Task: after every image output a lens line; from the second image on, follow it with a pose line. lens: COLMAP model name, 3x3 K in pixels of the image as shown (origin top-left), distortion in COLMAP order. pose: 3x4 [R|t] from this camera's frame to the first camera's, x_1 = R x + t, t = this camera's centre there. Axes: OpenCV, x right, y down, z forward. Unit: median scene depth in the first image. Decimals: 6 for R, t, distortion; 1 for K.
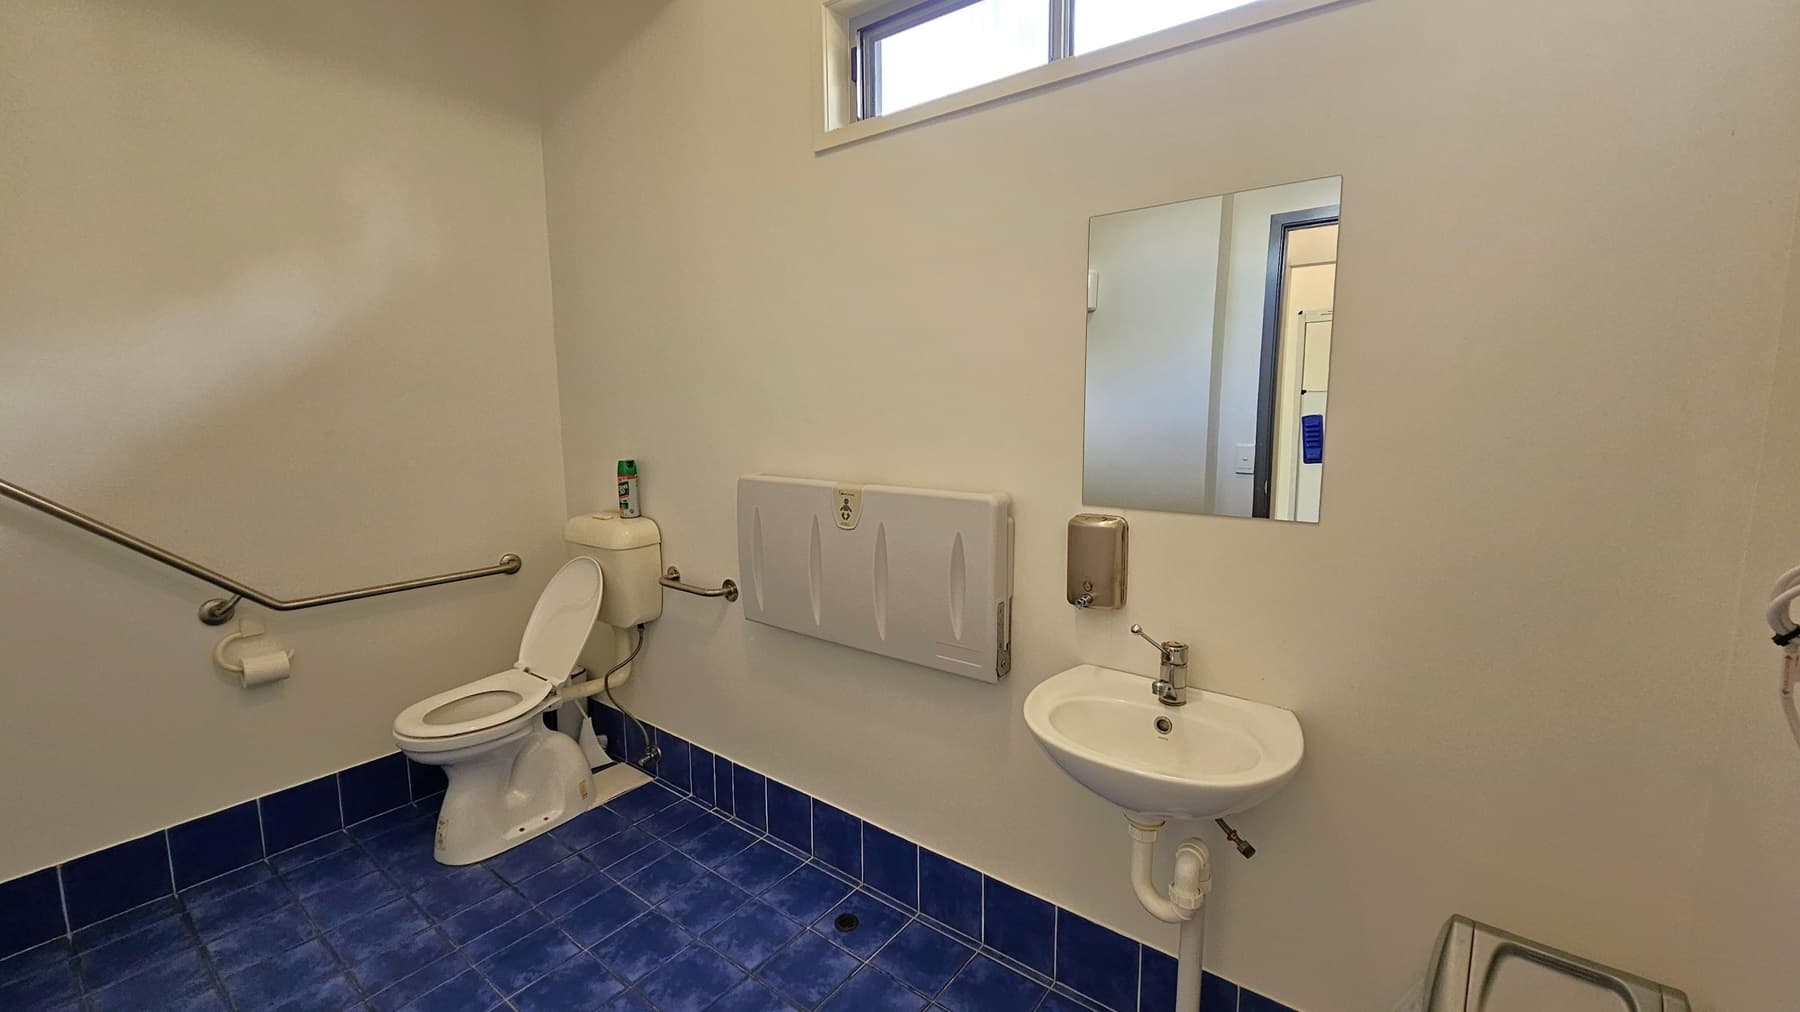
lens RADIAL K [[741.8, 0, 884.1], [0, 741.8, 505.0], [0, 0, 1]] dist [-0.001718, -0.000326]
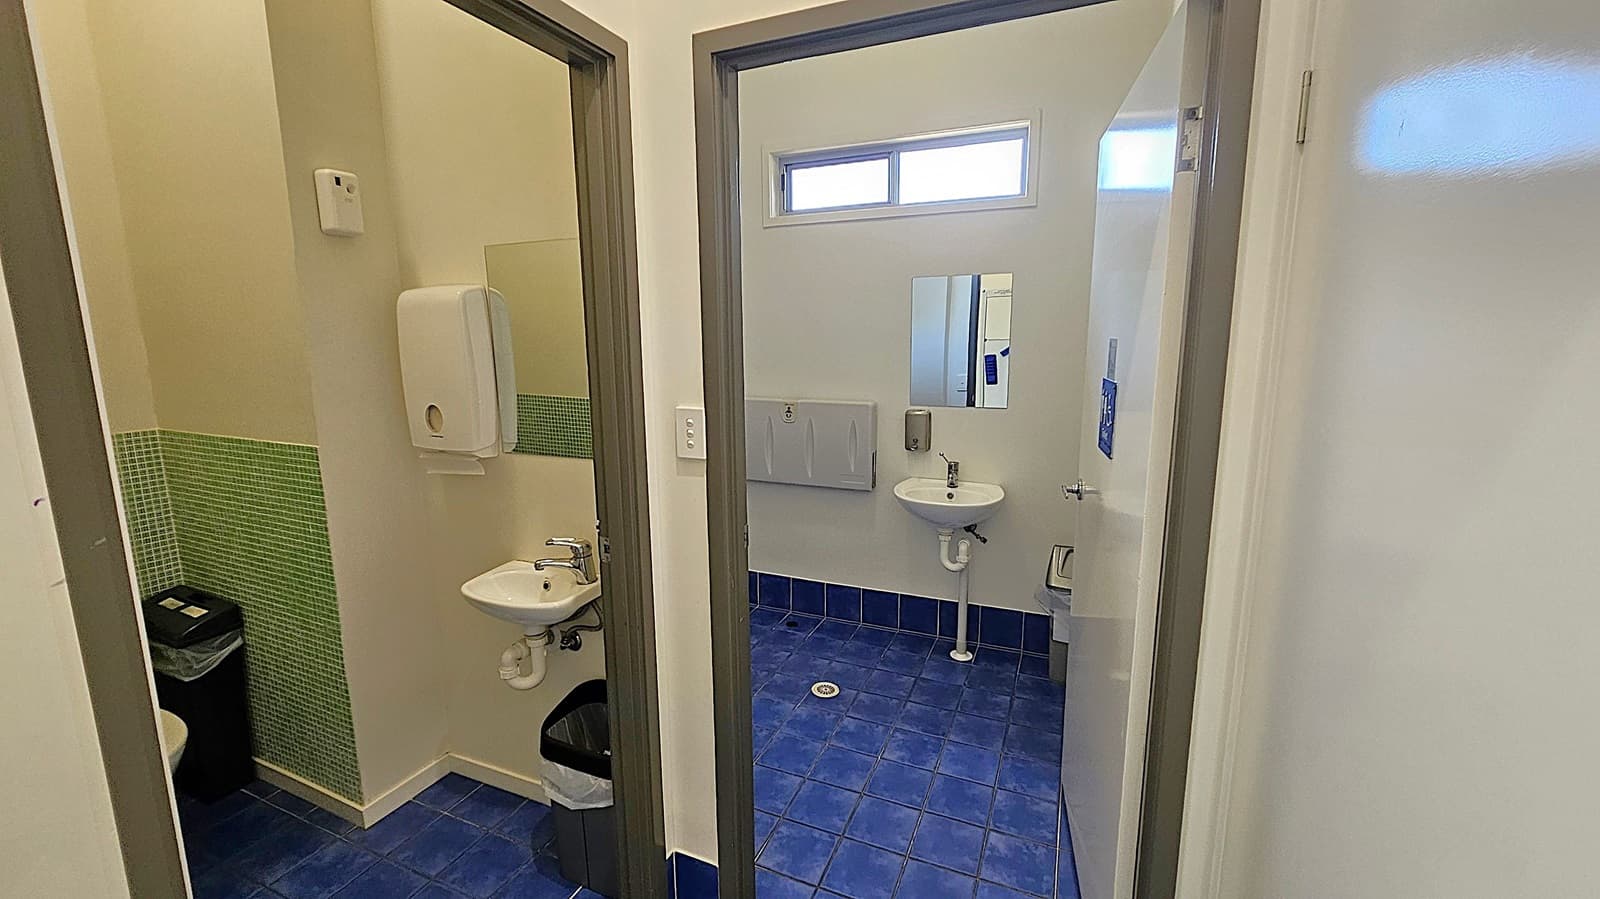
lens RADIAL K [[659.4, 0, 785.8], [0, 659.4, 448.6], [0, 0, 1]] dist [-0.001718, -0.000326]
pose [[0.971894, -0.044098, 0.231252, -0.527566], [0.037217, 0.998727, 0.034035, 0.046492], [-0.232458, -0.024472, 0.972298, -0.795845]]
